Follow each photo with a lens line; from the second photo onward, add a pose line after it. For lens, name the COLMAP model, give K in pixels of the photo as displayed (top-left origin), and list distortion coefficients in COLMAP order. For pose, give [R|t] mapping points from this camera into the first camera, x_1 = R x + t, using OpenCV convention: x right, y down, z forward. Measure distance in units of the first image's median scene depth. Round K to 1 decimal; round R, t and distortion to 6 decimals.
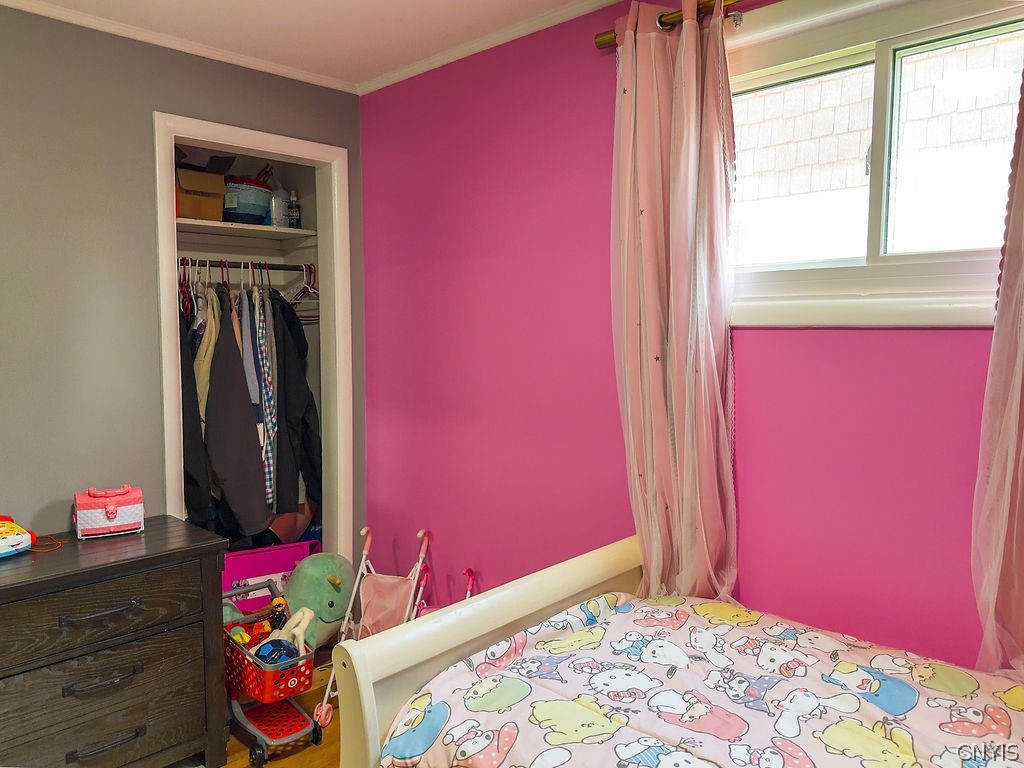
lens RADIAL K [[746.4, 0, 510.1], [0, 746.4, 382.5], [0, 0, 1]] dist [-0.005335, -0.003941]
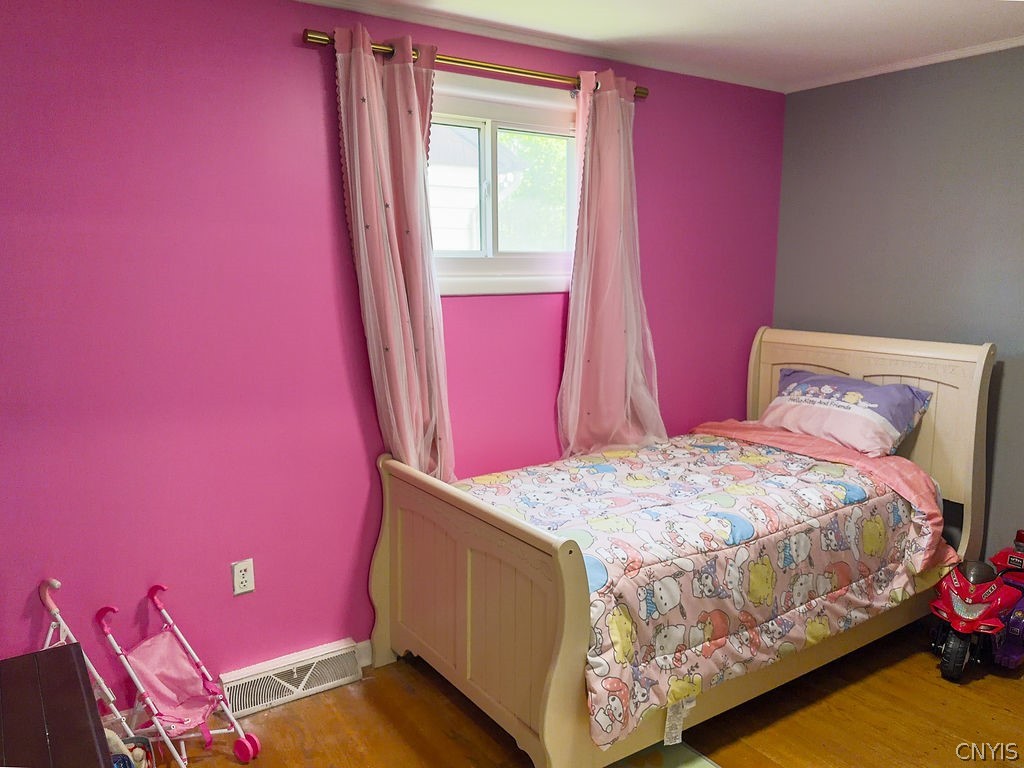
lens RADIAL K [[746.4, 0, 509.9], [0, 746.4, 382.9], [0, 0, 1]] dist [-0.005335, -0.003941]
pose [[0.182902, -0.141777, 0.972855, -1.409131], [0.068577, 0.988977, 0.131234, -0.110575], [-0.980737, 0.042712, 0.190608, 0.760480]]
